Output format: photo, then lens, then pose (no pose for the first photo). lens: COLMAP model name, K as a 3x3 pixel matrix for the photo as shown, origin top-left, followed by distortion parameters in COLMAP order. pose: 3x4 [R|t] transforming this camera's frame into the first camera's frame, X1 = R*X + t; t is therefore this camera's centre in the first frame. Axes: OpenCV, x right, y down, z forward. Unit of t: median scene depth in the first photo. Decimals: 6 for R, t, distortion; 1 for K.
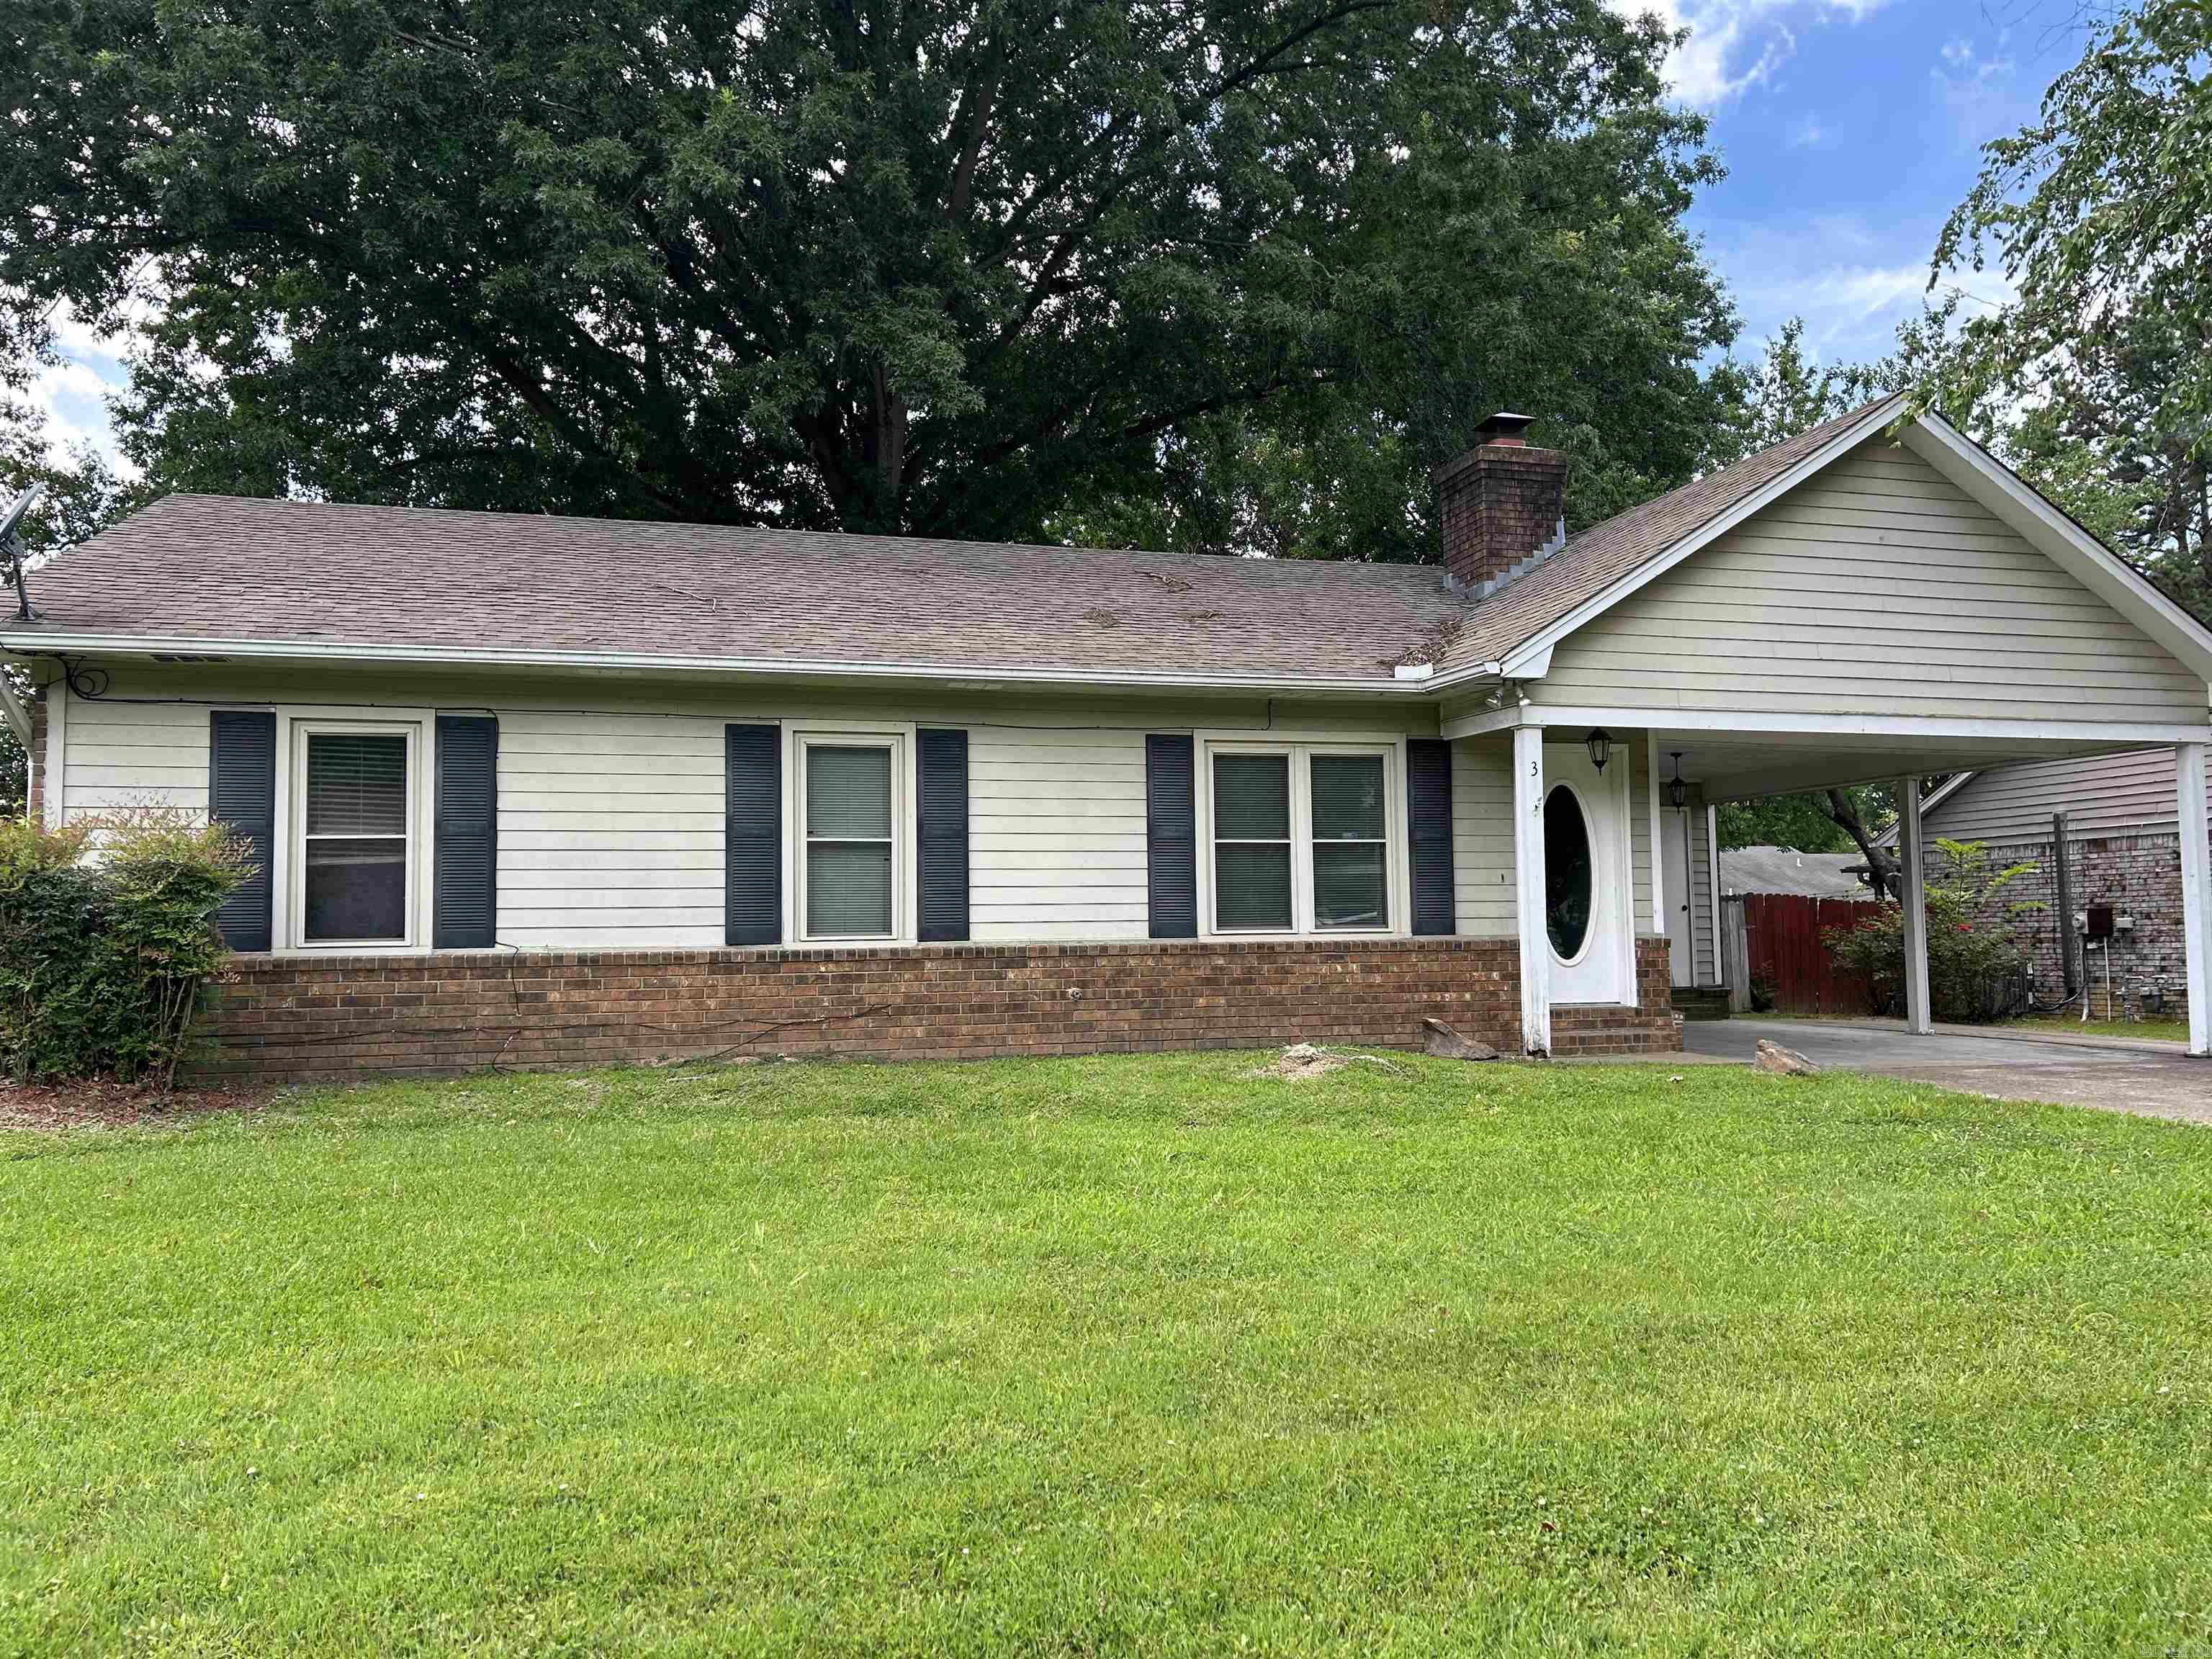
lens RADIAL K [[1556.2, 0, 1103.2], [0, 1556.2, 822.4], [0, 0, 1]] dist [0.026230, -0.007045]
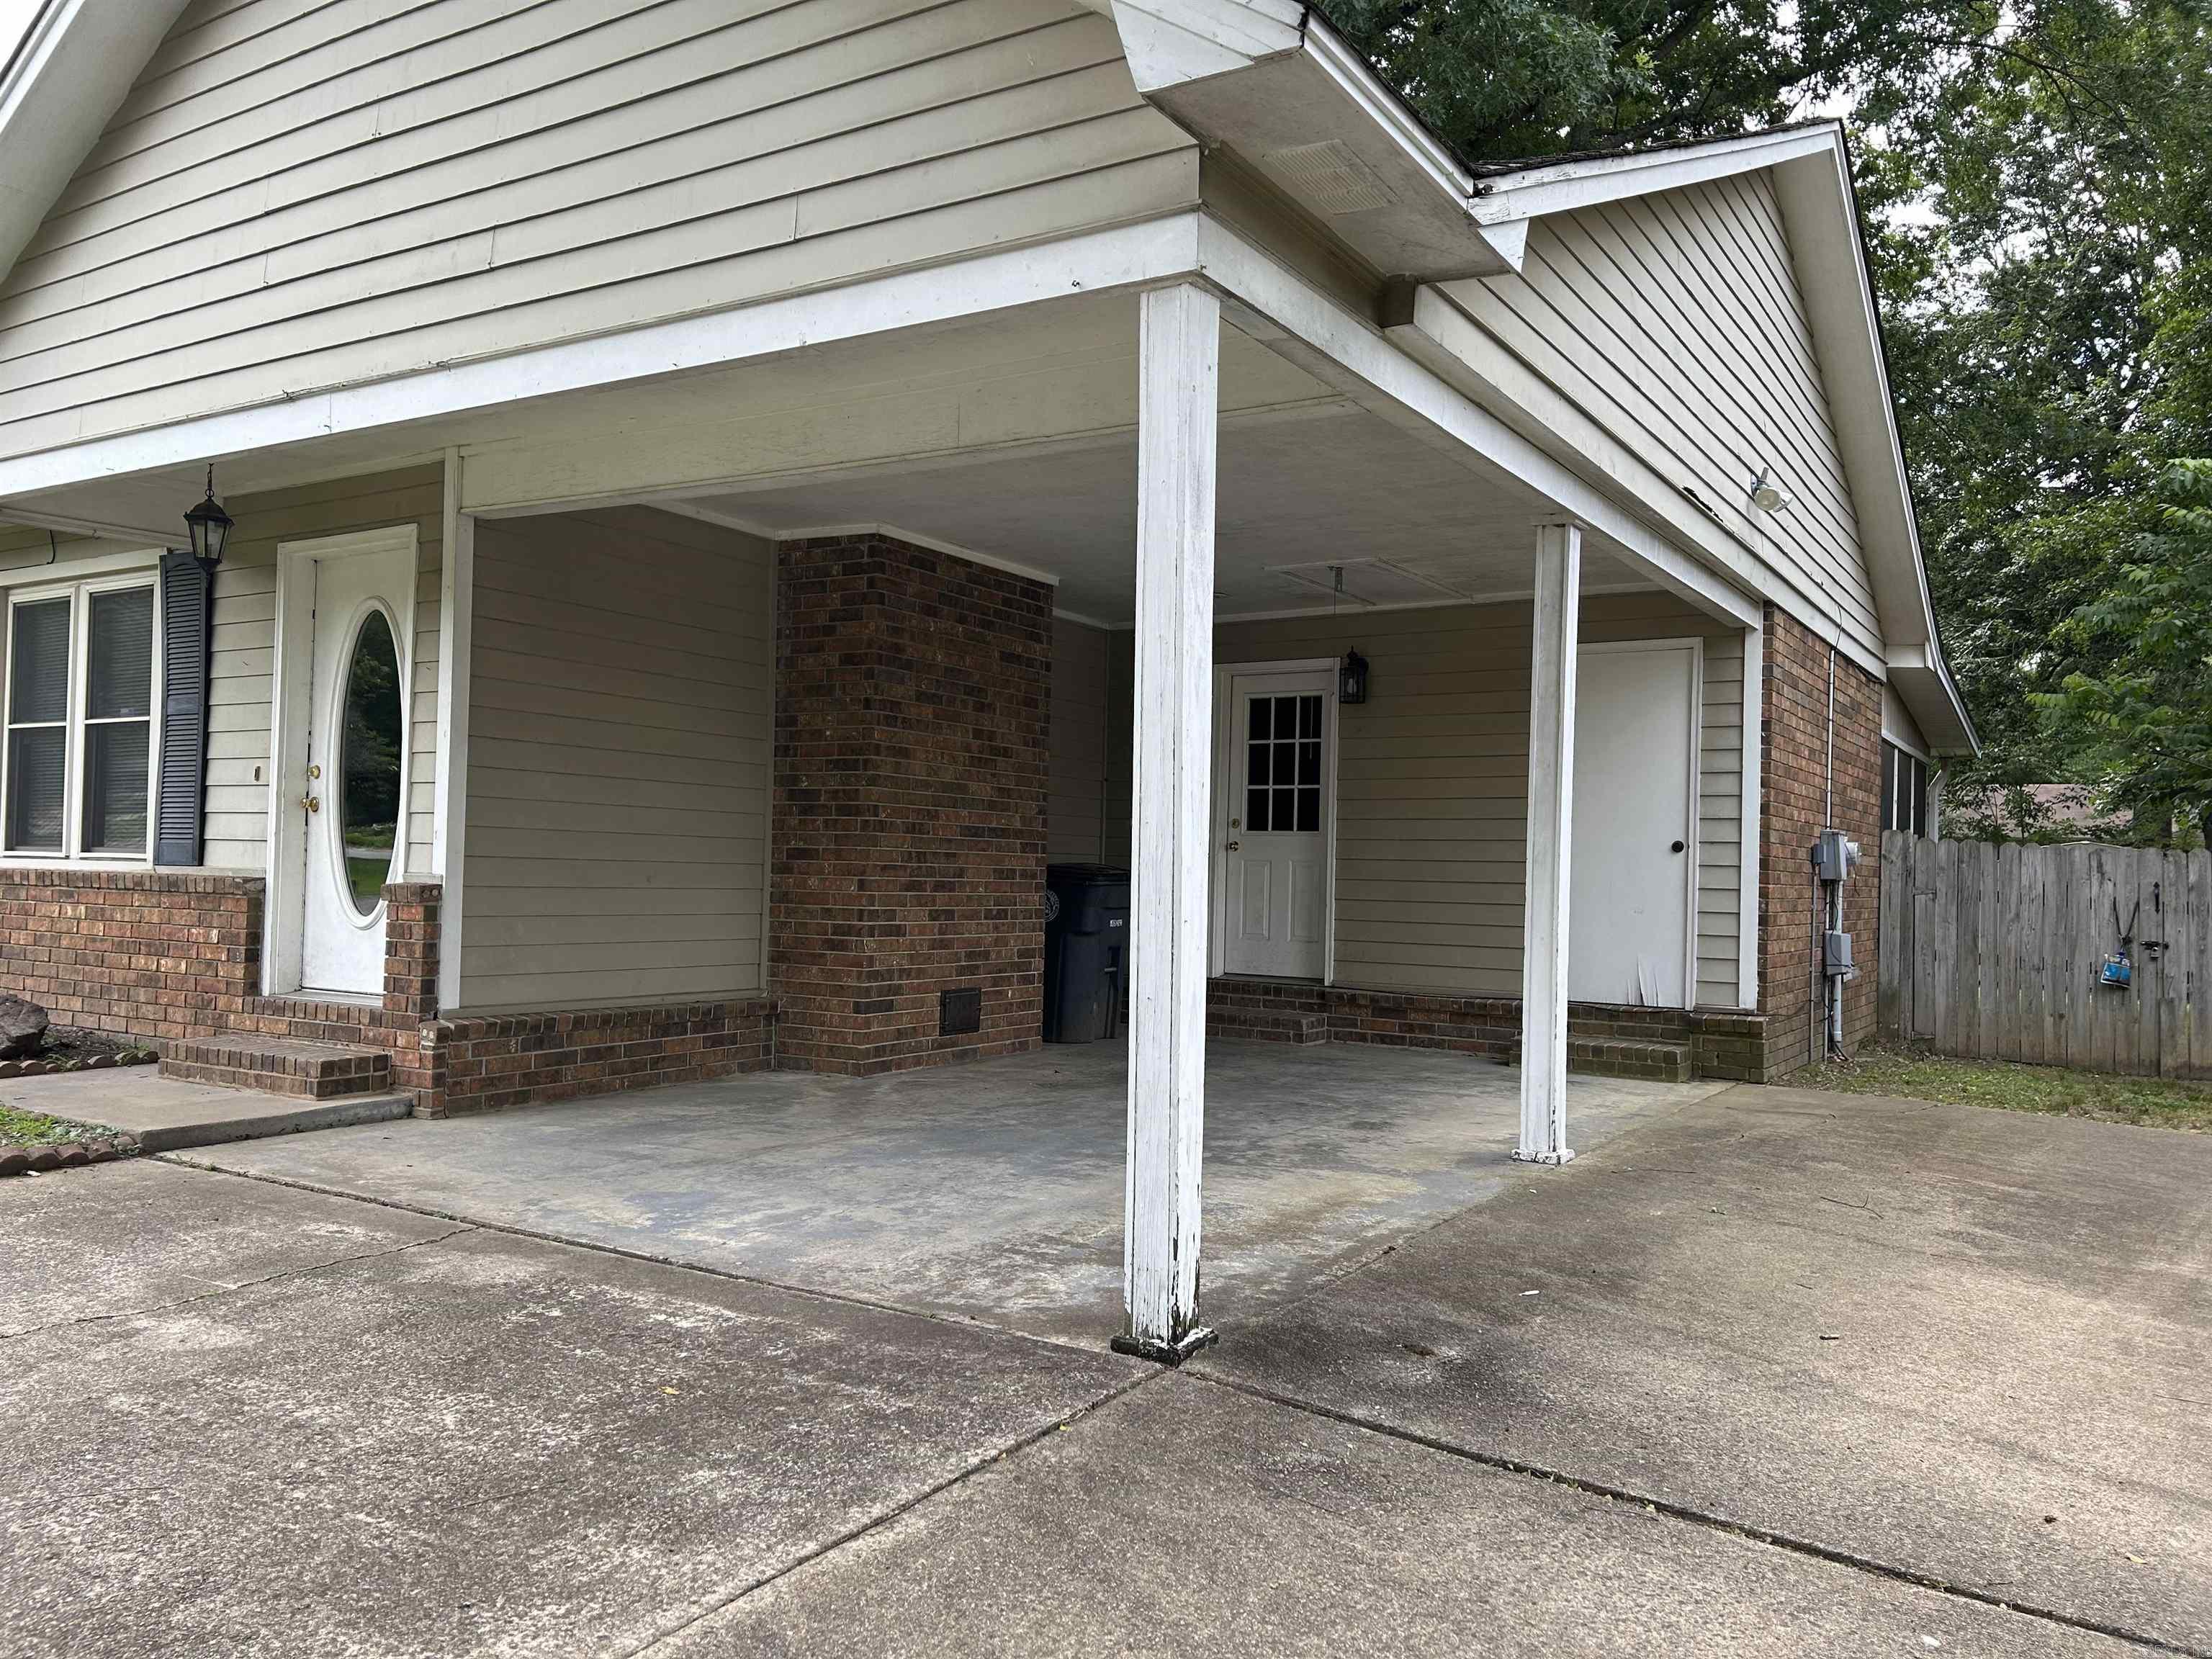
lens RADIAL K [[1696.3, 0, 1109.6], [0, 1696.3, 840.9], [0, 0, 1]] dist [0.002055, -0.003806]
pose [[0.699544, 0.008577, -0.714538, 0.989258], [0.025181, 0.999011, 0.036644, 0.048051], [0.714146, -0.043627, 0.698636, 0.815583]]
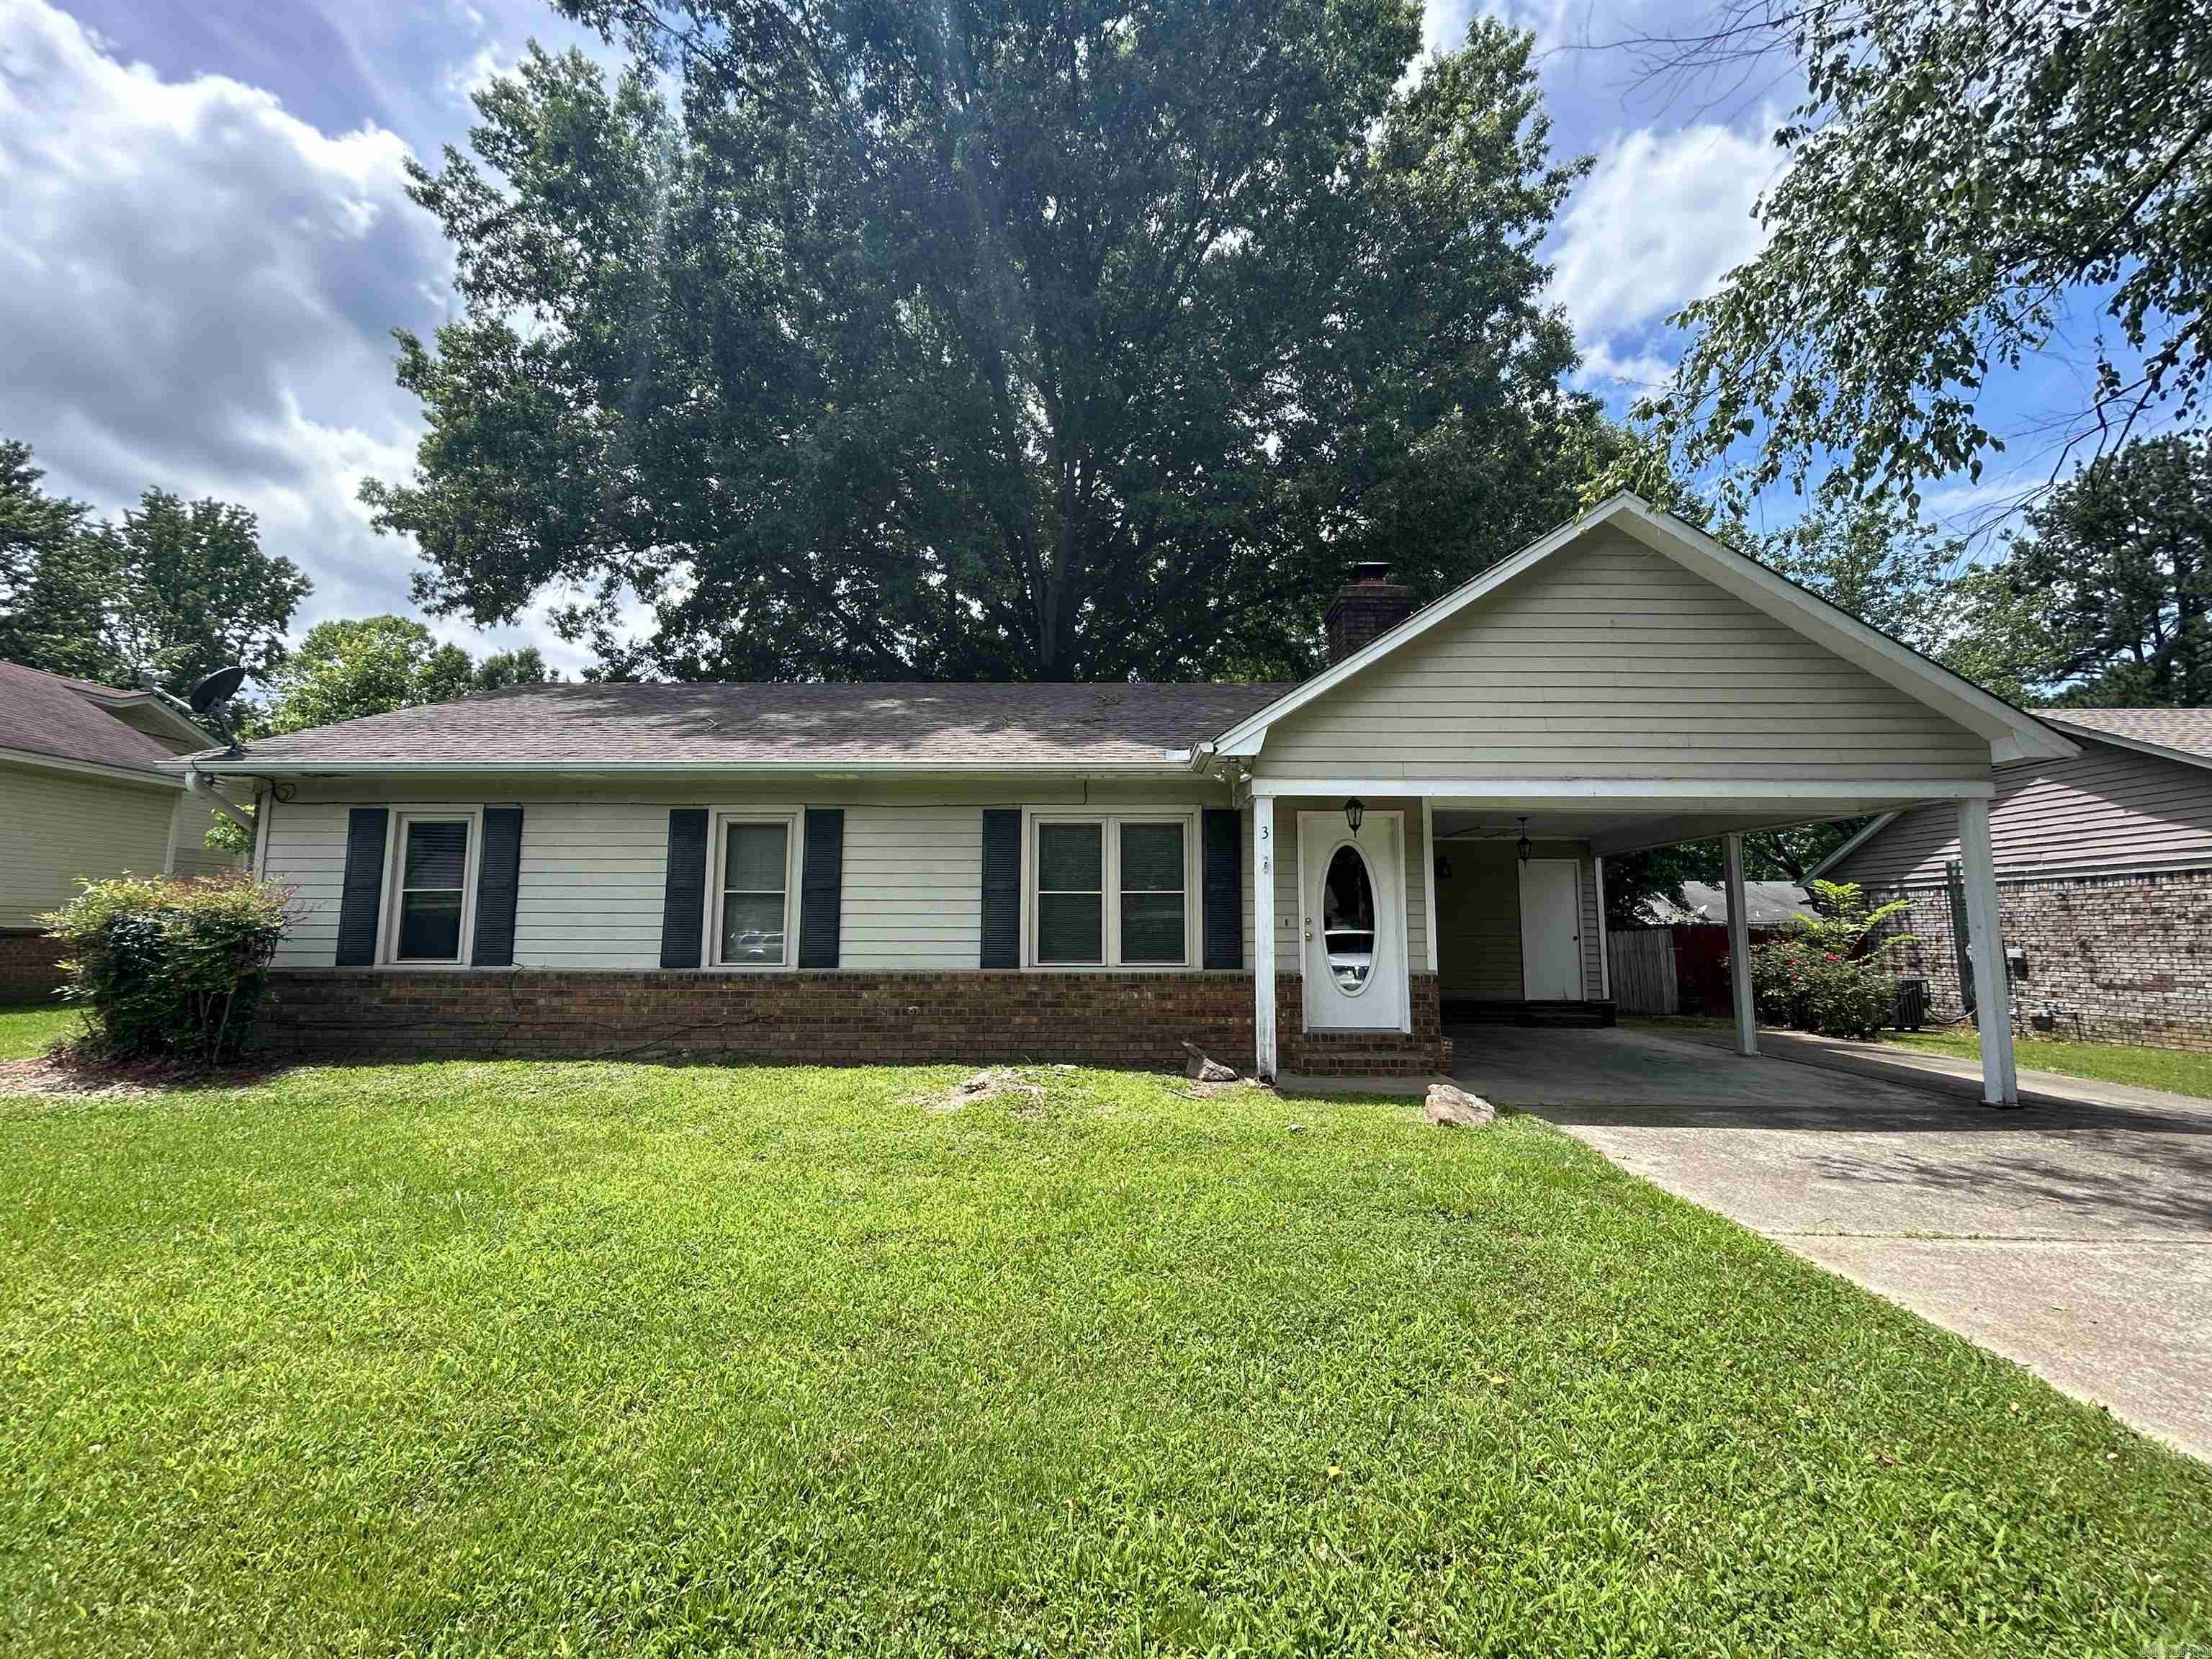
lens RADIAL K [[892.2, 0, 1108.5], [0, 892.2, 830.2], [0, 0, 1]] dist [-0.001034, 0.000082]
pose [[0.962581, -0.015077, -0.270574, 0.327467], [0.004223, 0.999165, -0.040650, -0.009167], [0.270960, 0.037986, 0.961841, 0.305444]]
